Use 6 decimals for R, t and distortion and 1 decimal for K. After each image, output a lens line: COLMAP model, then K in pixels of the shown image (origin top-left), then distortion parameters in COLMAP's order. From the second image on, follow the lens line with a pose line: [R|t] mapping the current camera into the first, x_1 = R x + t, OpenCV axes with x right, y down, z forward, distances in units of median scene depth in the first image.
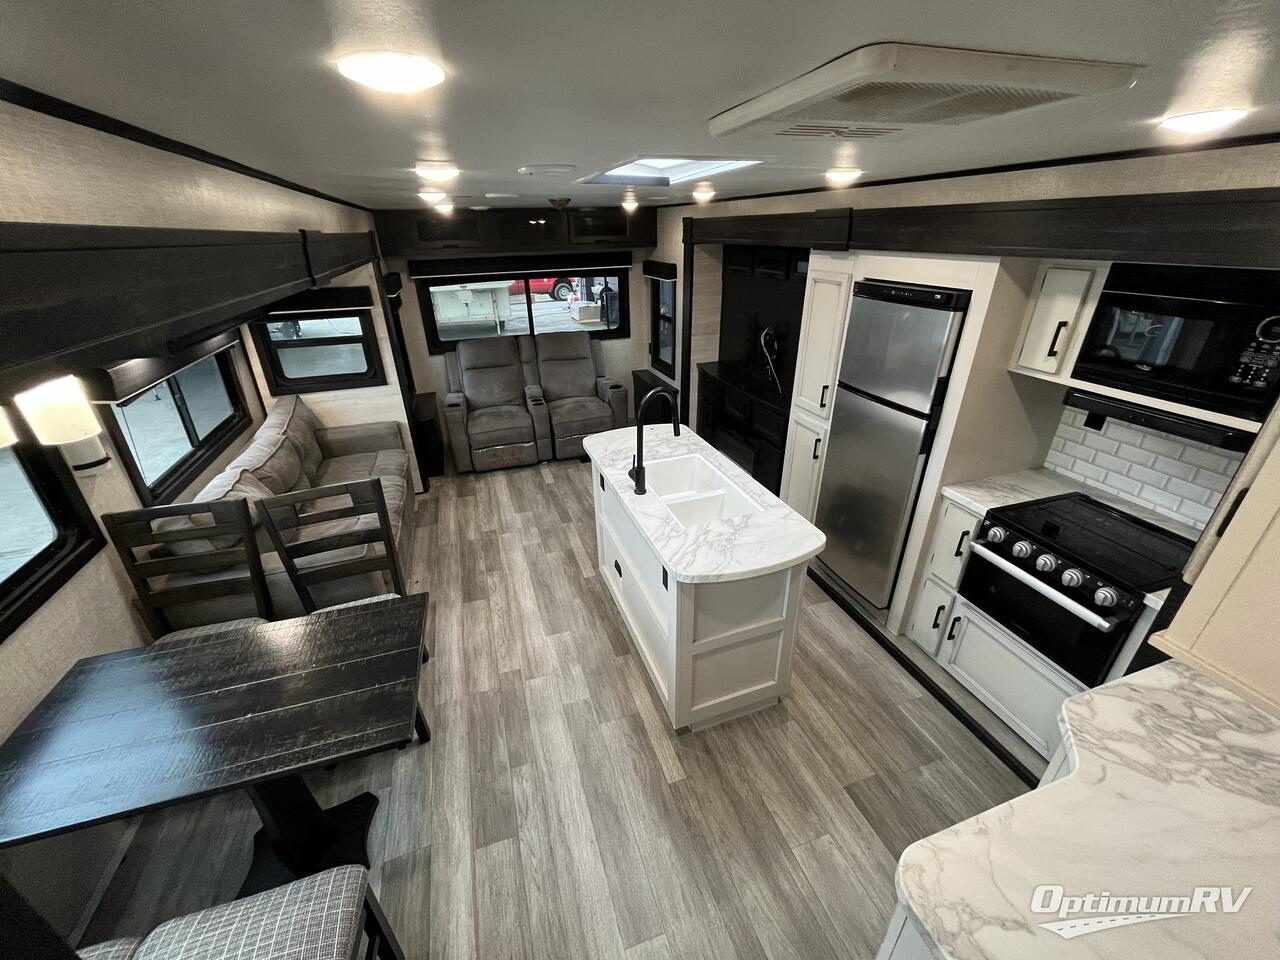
lens RADIAL K [[515.2, 0, 637.5], [0, 515.2, 483.3], [0, 0, 1]] dist [-0.002123, -0.000864]
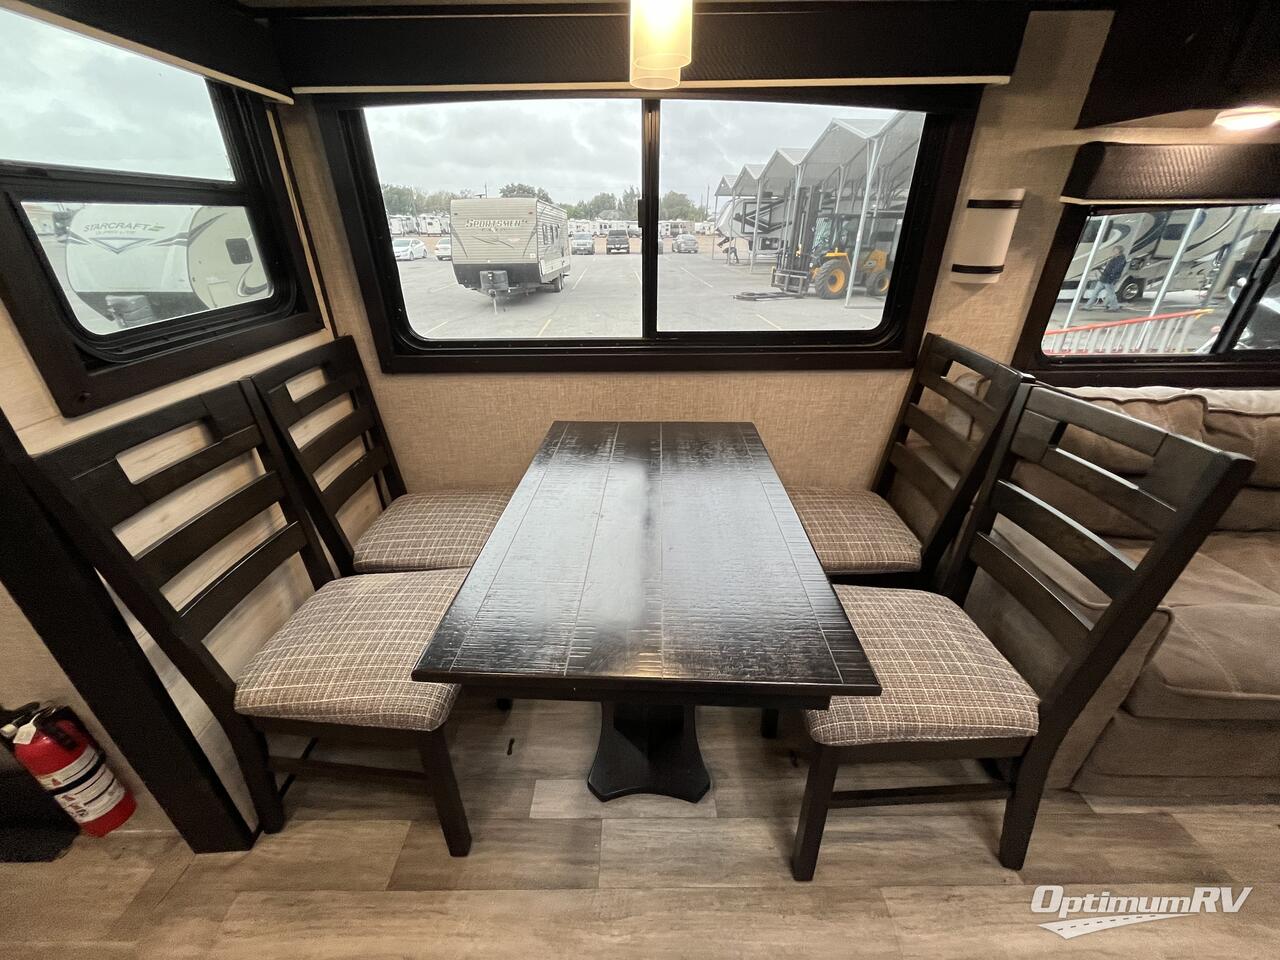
lens RADIAL K [[515.2, 0, 637.5], [0, 515.2, 483.3], [0, 0, 1]] dist [-0.002123, -0.000864]
pose [[-0.318372, 0.451322, -0.833635, -0.068726], [-0.404882, 0.730411, 0.550064, -0.015441], [0.857152, 0.512649, -0.049810, 0.479741]]
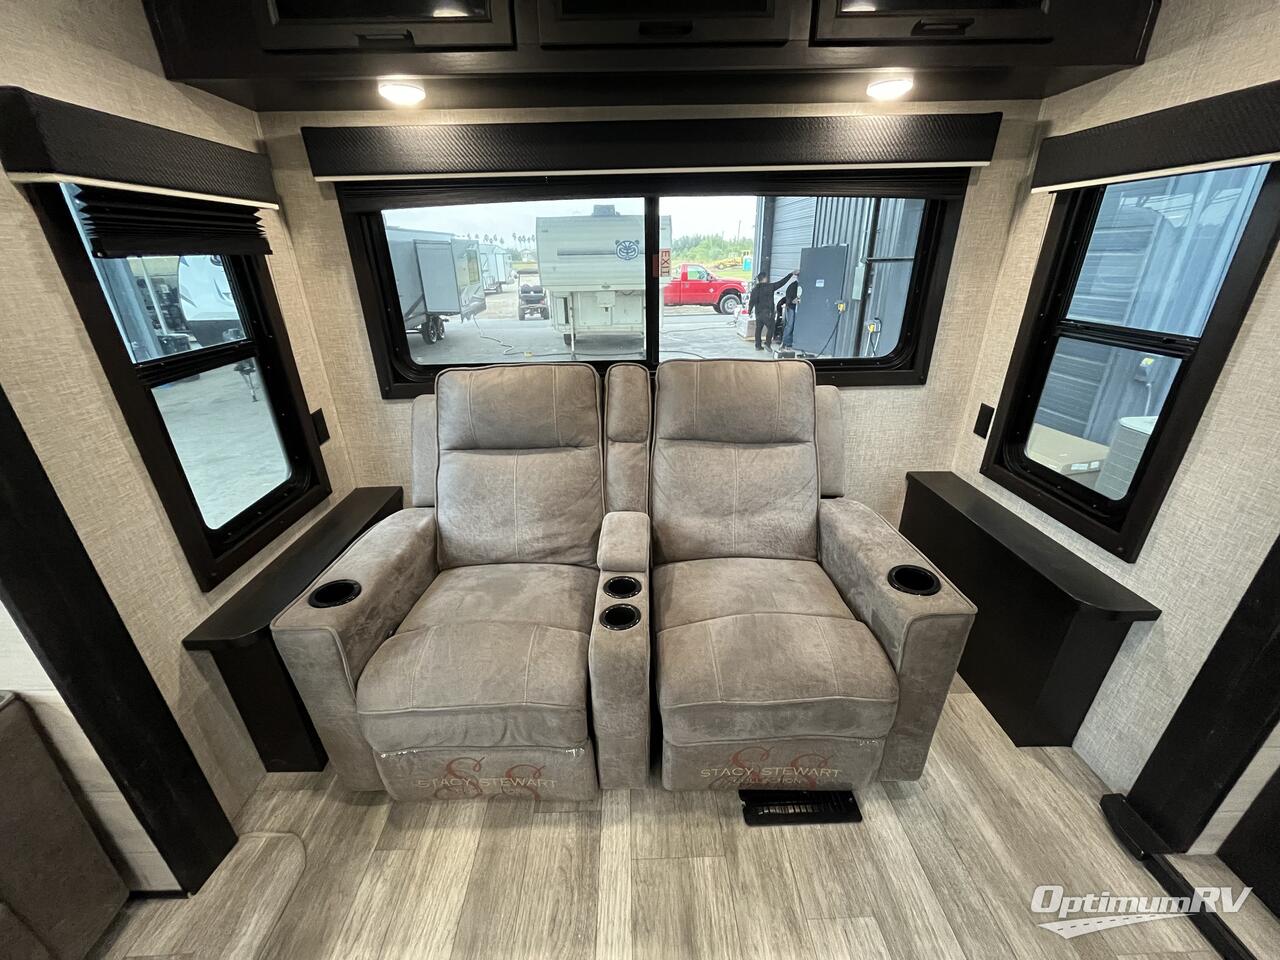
lens RADIAL K [[515.2, 0, 637.5], [0, 515.2, 483.3], [0, 0, 1]] dist [-0.002123, -0.000864]
pose [[0.955041, 0.126180, -0.268284, -0.176614], [-0.134045, 0.990913, -0.011127, -0.331089], [0.264442, 0.046589, 0.963276, 1.090368]]
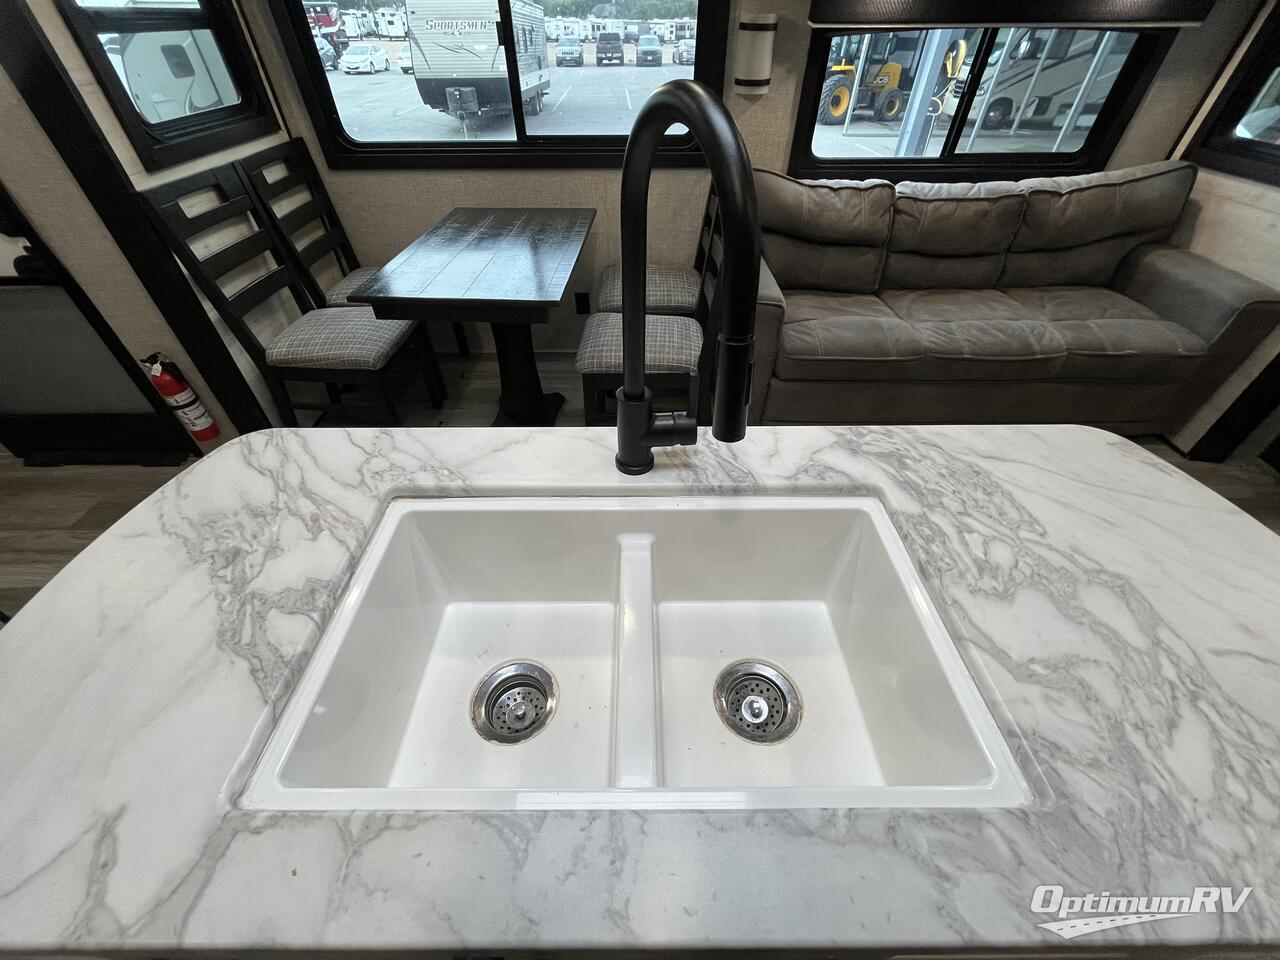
lens RADIAL K [[515.2, 0, 637.5], [0, 515.2, 483.3], [0, 0, 1]] dist [-0.002123, -0.000864]
pose [[-0.321660, 0.650866, -0.687684, 0.174236], [-0.407803, 0.560239, 0.720992, -0.155839], [0.854536, 0.512353, 0.085218, 0.711607]]
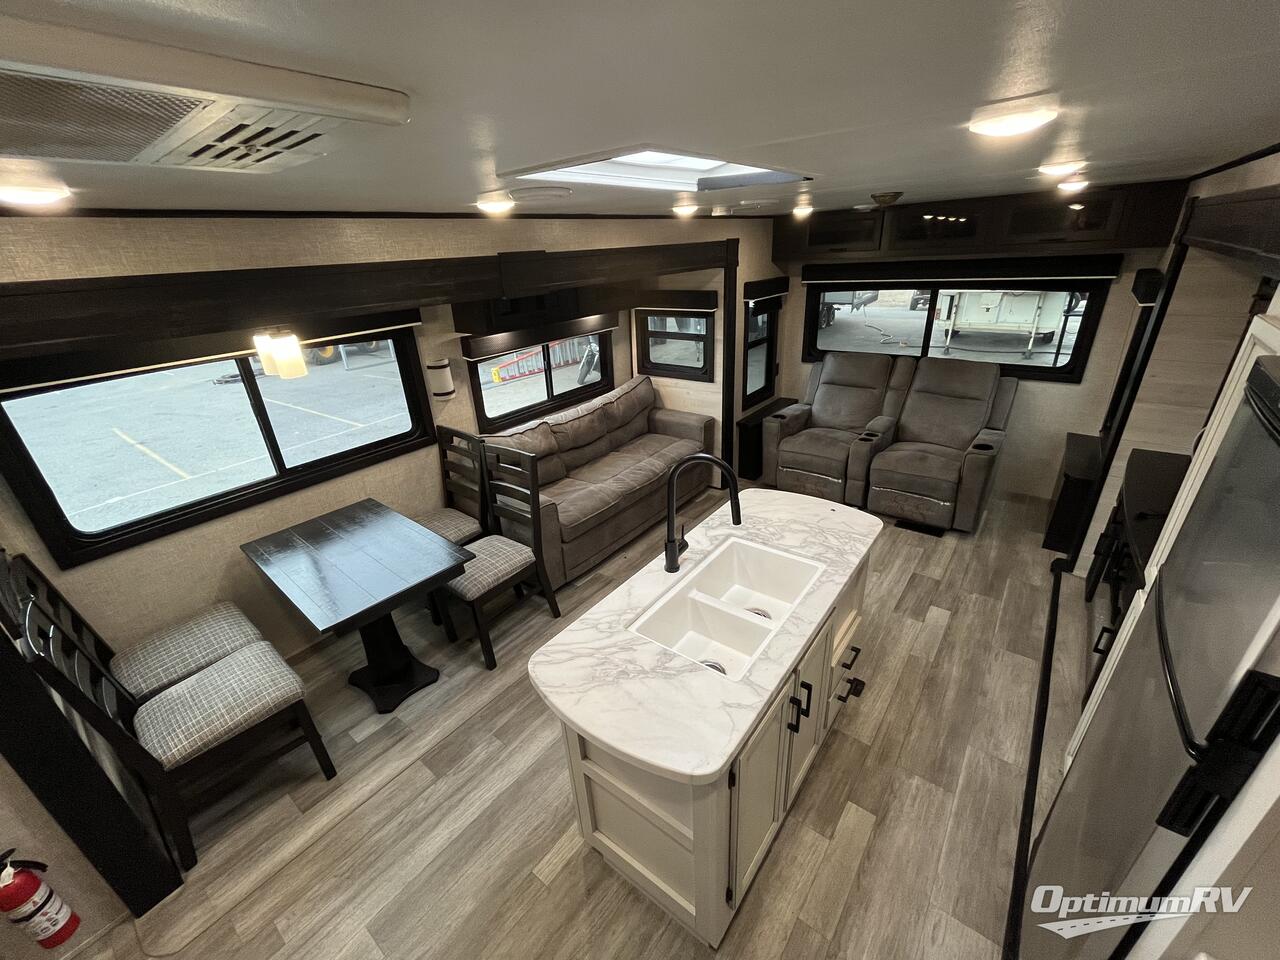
lens RADIAL K [[515.2, 0, 637.5], [0, 515.2, 483.3], [0, 0, 1]] dist [-0.002123, -0.000864]
pose [[0.544037, 0.340395, -0.766913, 0.401580], [-0.329603, 0.927238, 0.177740, -0.170448], [0.771613, 0.156079, 0.616647, 0.315839]]
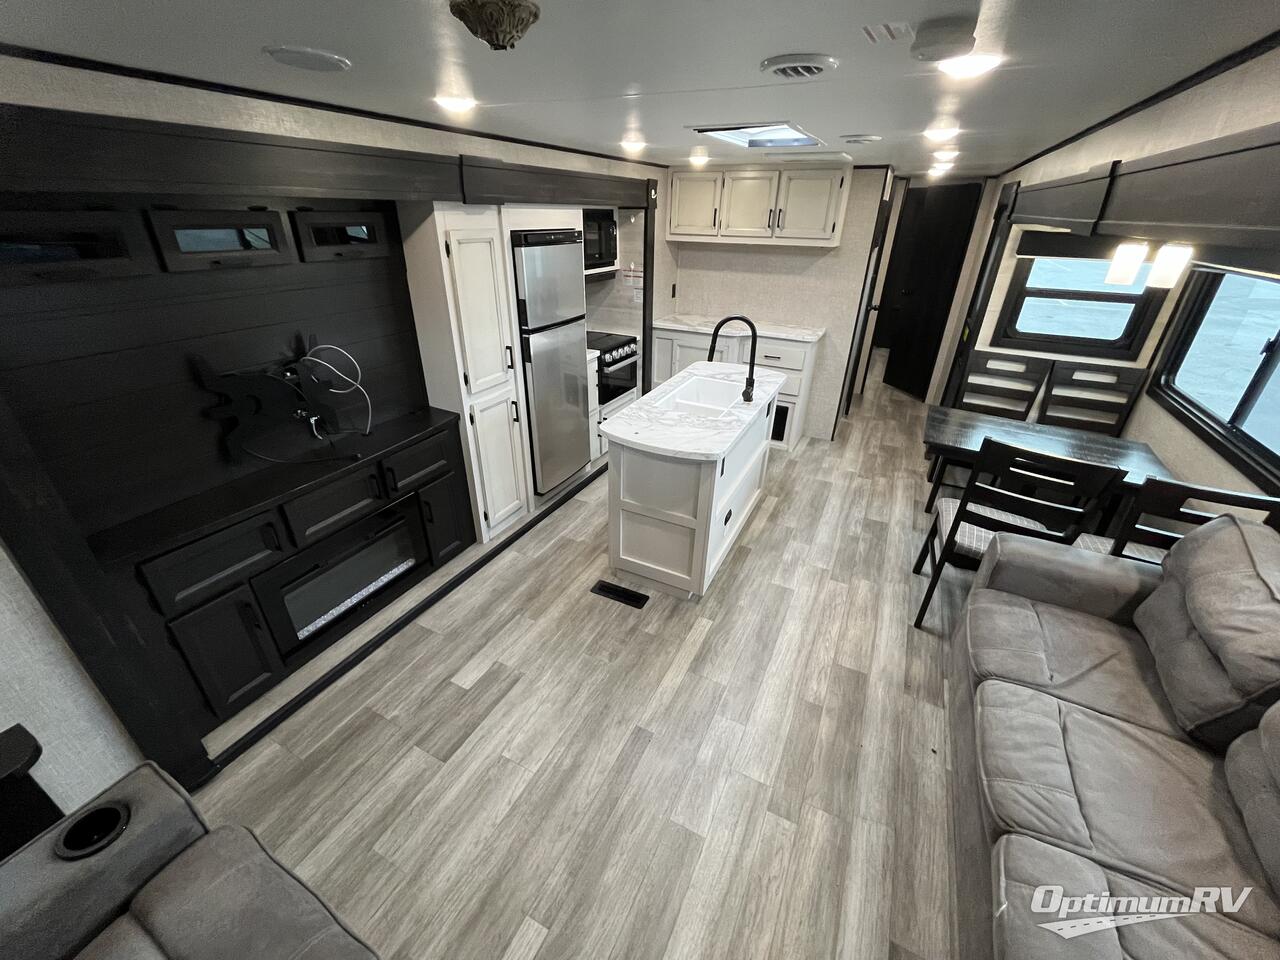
lens RADIAL K [[511.6, 0, 640.0], [0, 511.6, 480.0], [0, 0, 1]] dist [-0.001630, -0.000359]
pose [[-0.703488, -0.327295, 0.630859, -0.475393], [0.310131, 0.657307, 0.686852, -0.571178], [-0.639471, 0.678841, -0.360904, 1.267531]]
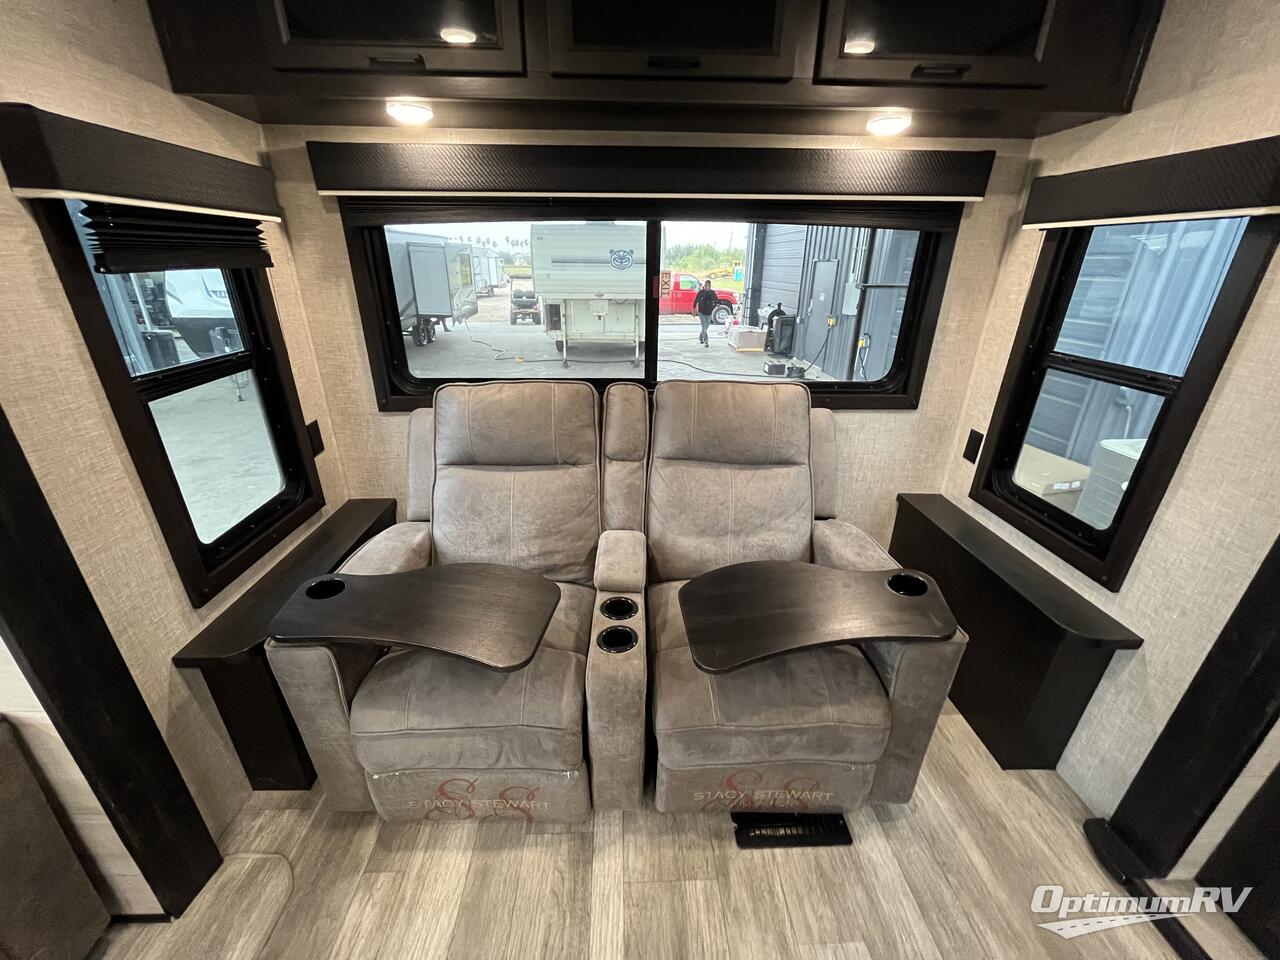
lens RADIAL K [[515.2, 0, 637.5], [0, 515.2, 483.3], [0, 0, 1]] dist [-0.002123, -0.000864]
pose [[0.958404, 0.141648, -0.247786, -0.186511], [-0.152833, 0.987899, -0.026400, -0.343164], [0.241048, 0.063172, 0.968455, 1.083654]]
